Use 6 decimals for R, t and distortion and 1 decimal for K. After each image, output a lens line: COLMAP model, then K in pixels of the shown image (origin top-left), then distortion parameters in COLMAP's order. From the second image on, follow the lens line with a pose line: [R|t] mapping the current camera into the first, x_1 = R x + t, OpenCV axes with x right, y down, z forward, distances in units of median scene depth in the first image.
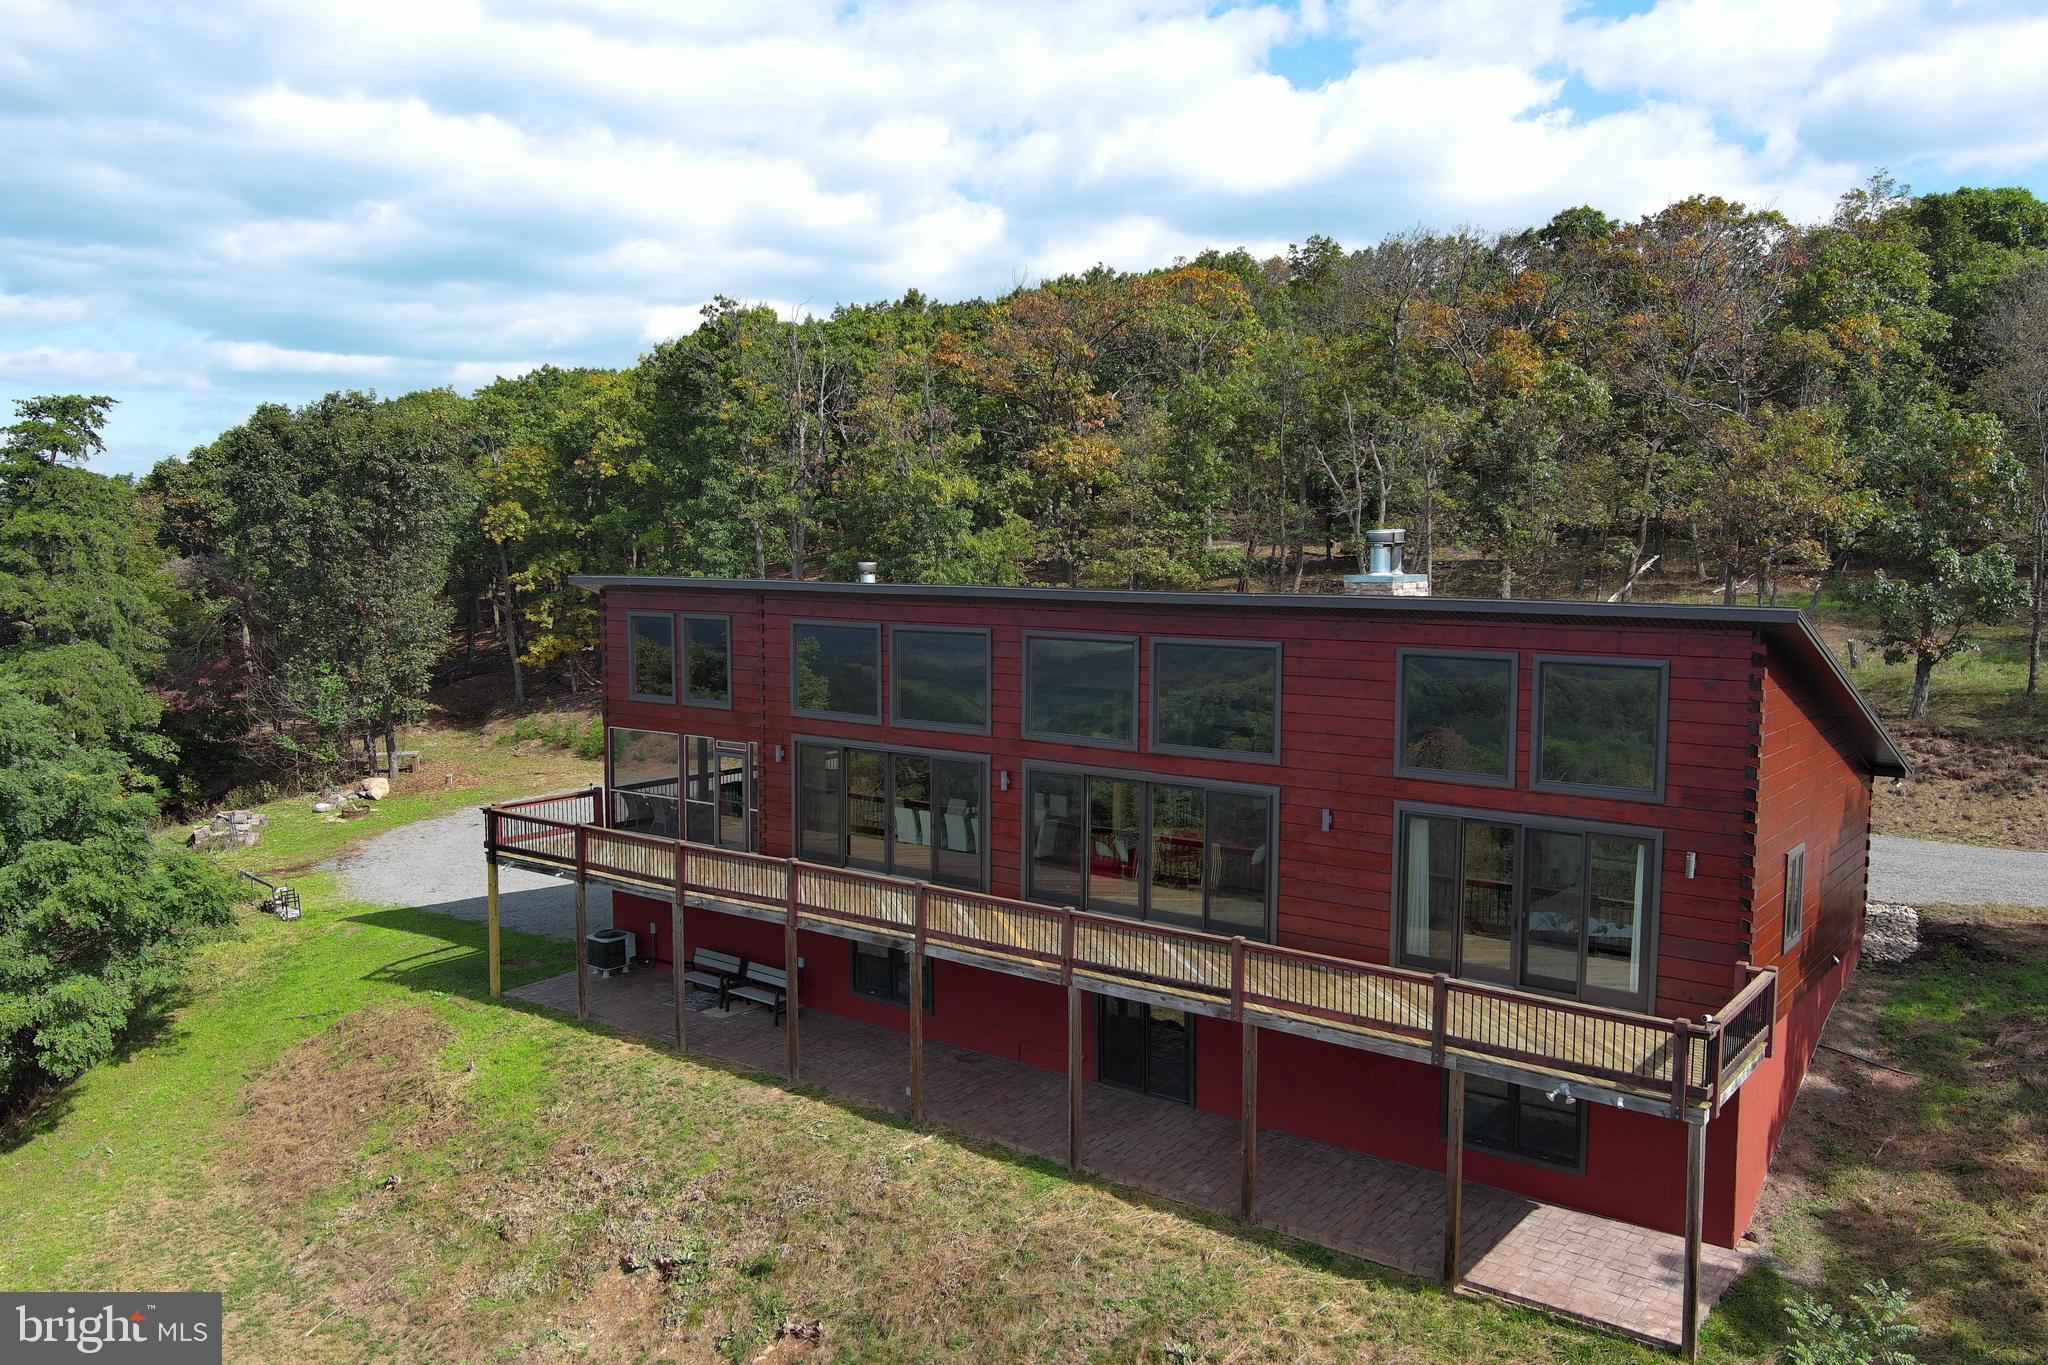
lens RADIAL K [[1623.7, 0, 1021.2], [0, 1623.7, 693.5], [0, 0, 1]] dist [0.013372, 0.006137]
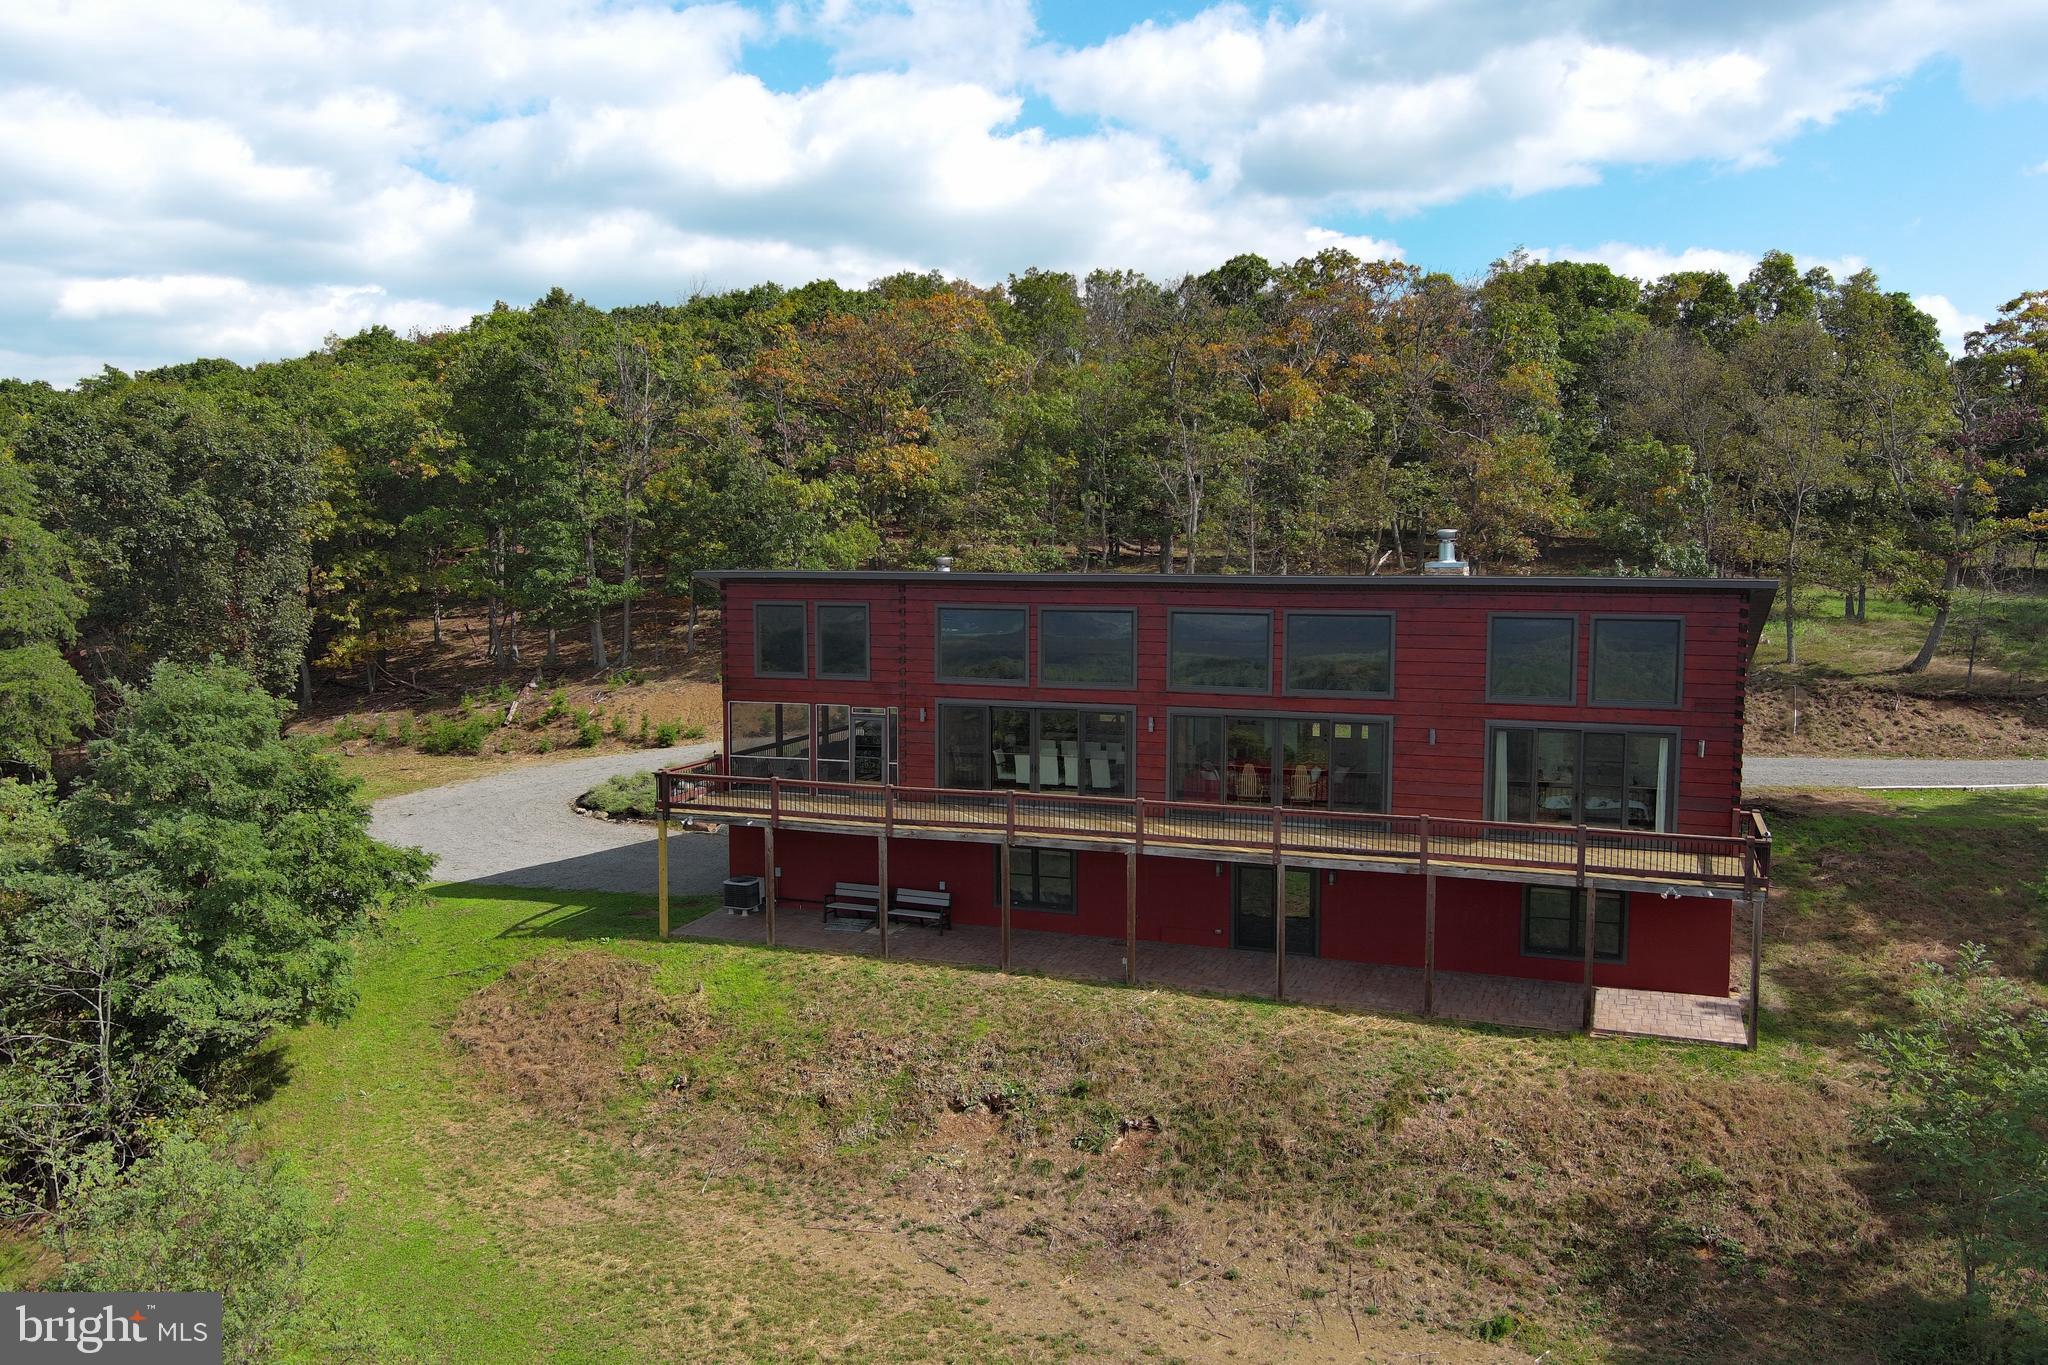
lens RADIAL K [[1623.7, 0, 1040.4], [0, 1623.7, 686.9], [0, 0, 1]] dist [0.013372, 0.006137]
pose [[0.953815, -0.029936, 0.298900, -0.500757], [0.031005, 0.999519, 0.001167, 0.020639], [-0.298791, 0.008155, 0.954284, -0.217129]]
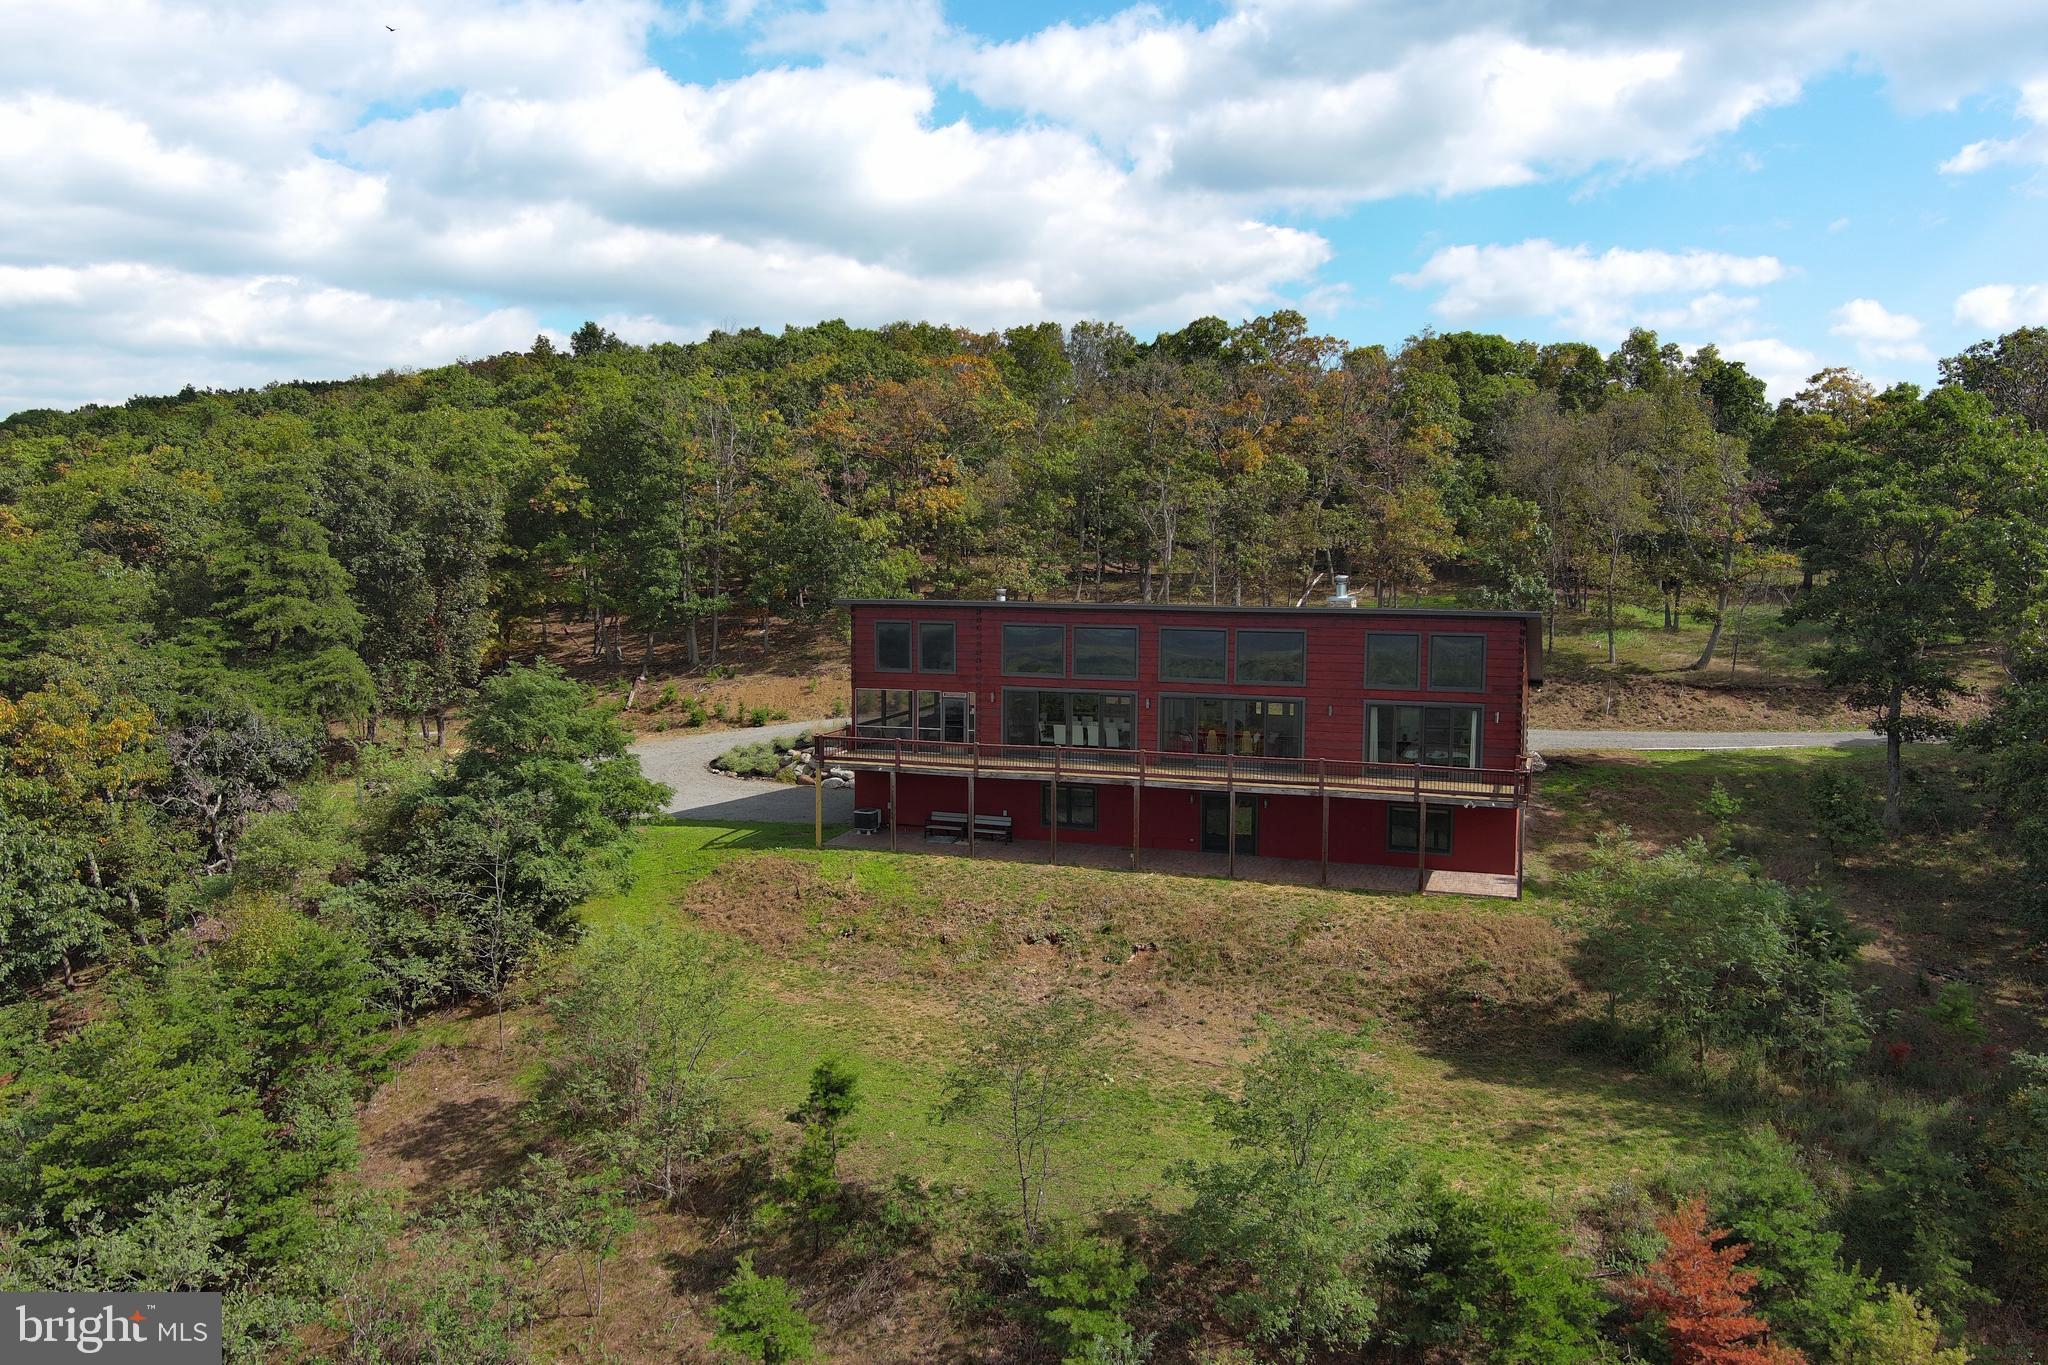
lens RADIAL K [[1623.7, 0, 1041.0], [0, 1623.7, 694.5], [0, 0, 1]] dist [0.013372, 0.006137]
pose [[0.946377, -0.031022, 0.321571, -0.793144], [0.029766, 0.999518, 0.008825, 0.023192], [-0.321690, 0.001220, 0.946844, -0.844704]]
